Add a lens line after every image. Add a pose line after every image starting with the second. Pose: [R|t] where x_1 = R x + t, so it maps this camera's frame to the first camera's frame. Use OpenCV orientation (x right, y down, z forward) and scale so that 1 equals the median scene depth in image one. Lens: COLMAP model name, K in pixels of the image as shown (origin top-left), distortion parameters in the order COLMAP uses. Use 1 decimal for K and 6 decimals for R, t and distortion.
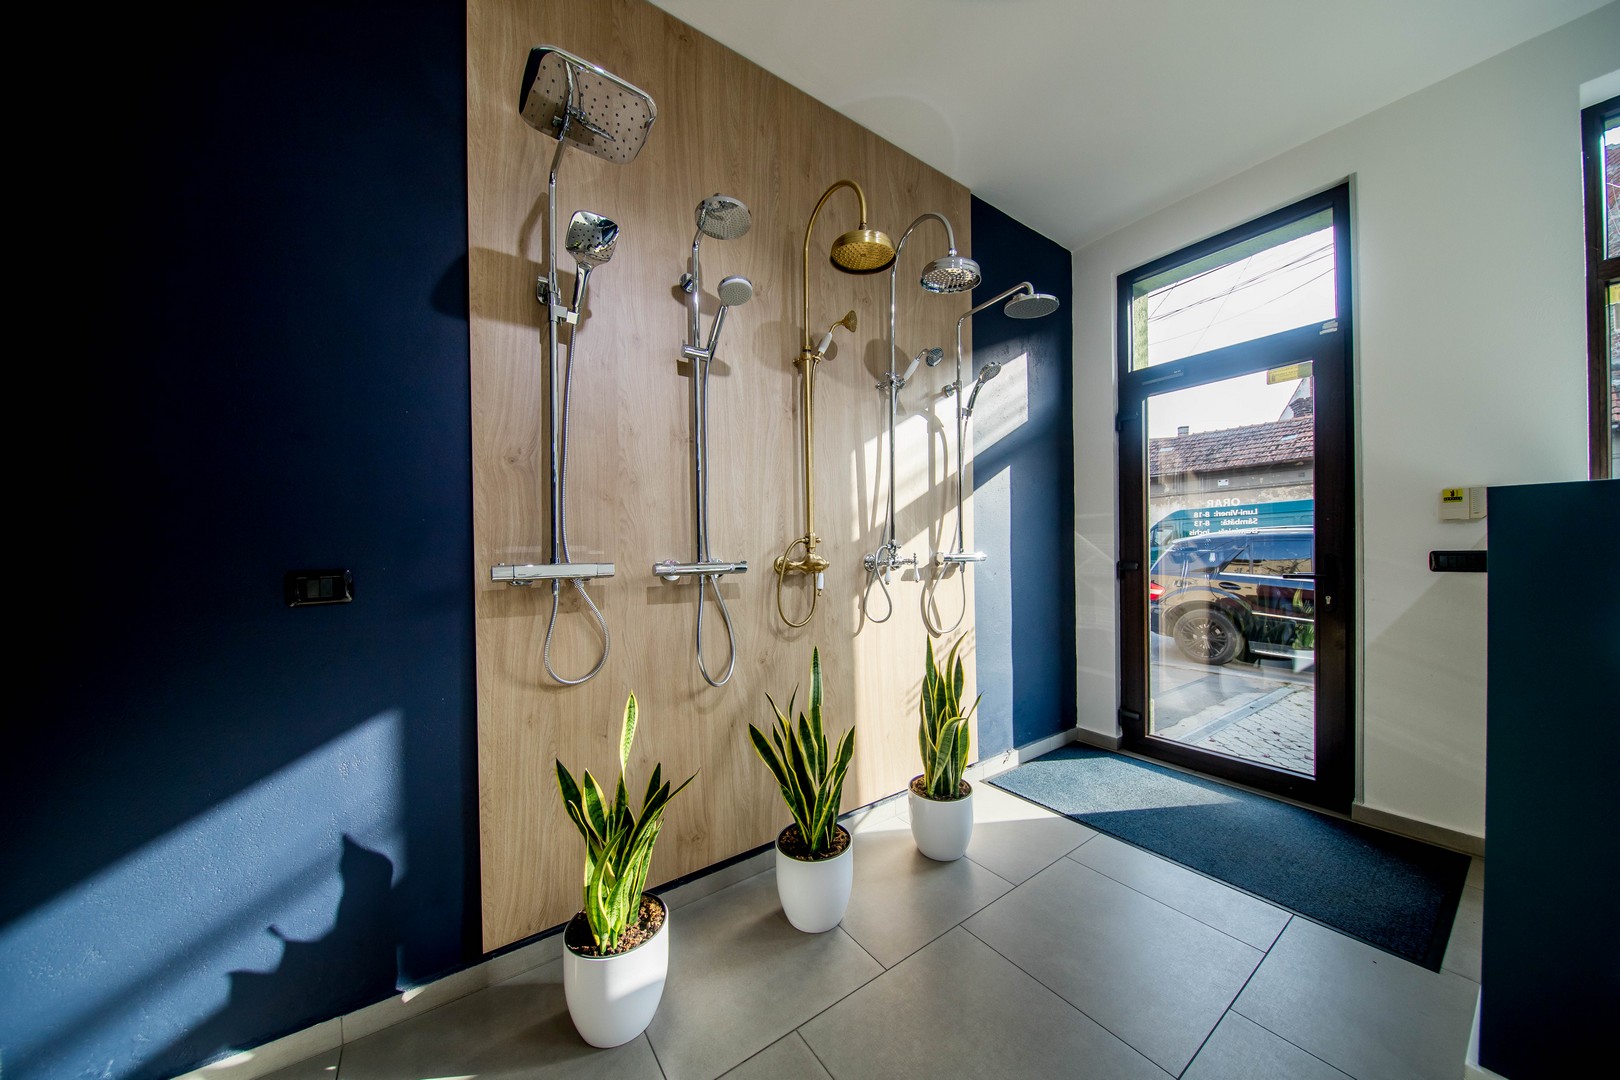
lens RADIAL K [[528.8, 0, 818.1], [0, 528.8, 551.3], [0, 0, 1]] dist [-0.005268, -0.001303]
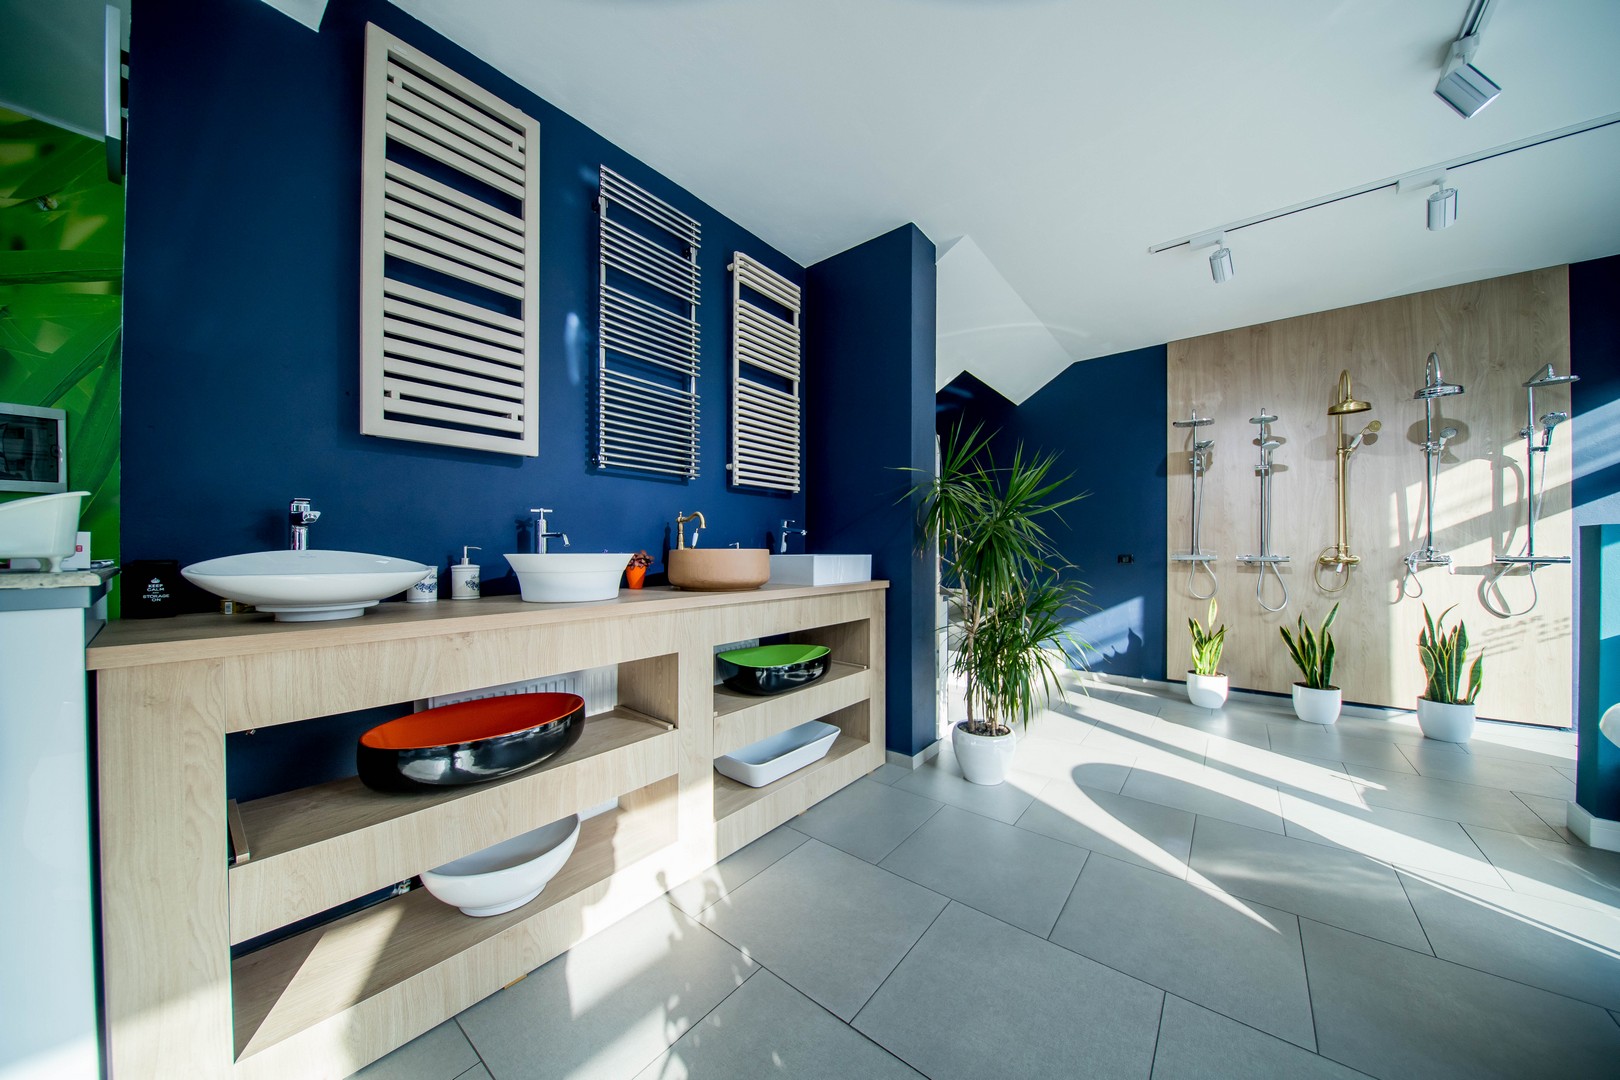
lens RADIAL K [[528.8, 0, 821.2], [0, 528.8, 554.9], [0, 0, 1]] dist [-0.005268, -0.001303]
pose [[0.290429, 0.015596, -0.956770, 1.385774], [-0.018165, 0.999777, 0.010784, 0.024759], [0.956724, 0.014248, 0.290647, -1.488407]]
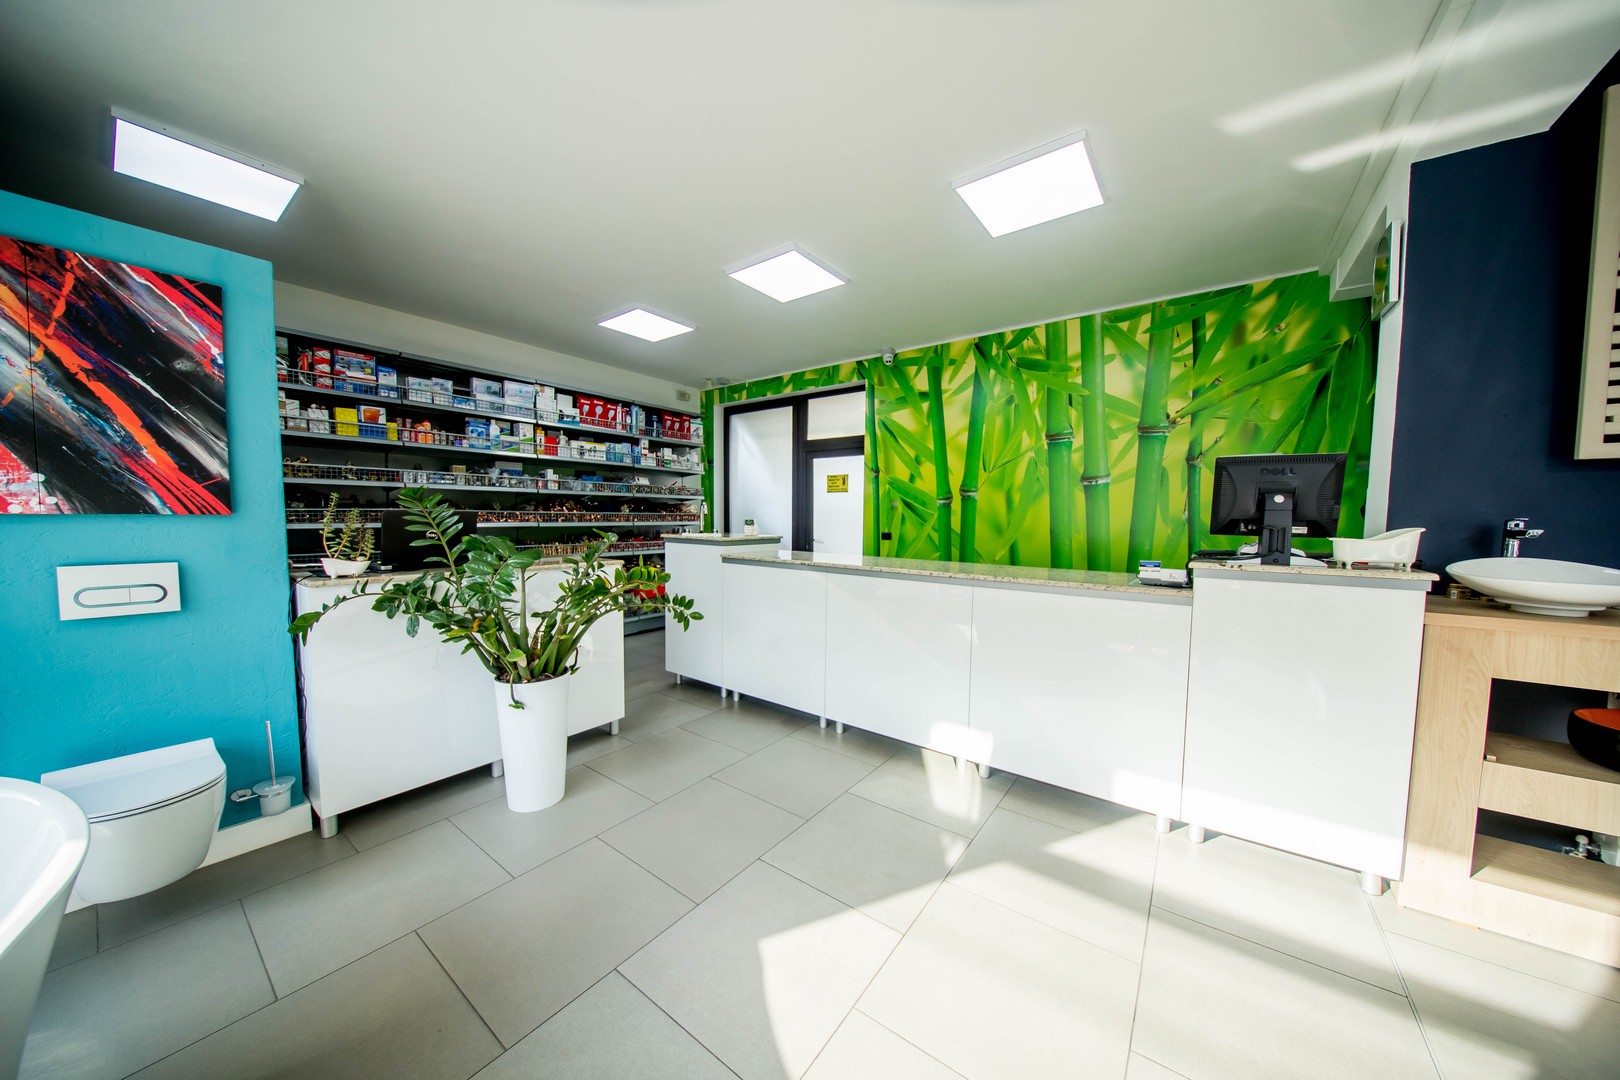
lens RADIAL K [[528.8, 0, 808.9], [0, 528.8, 548.0], [0, 0, 1]] dist [-0.005268, -0.001303]
pose [[-0.947758, 0.024036, -0.318084, 2.081400], [-0.002160, 0.996651, 0.081749, -0.062271], [0.318983, 0.078165, -0.944532, -1.476380]]
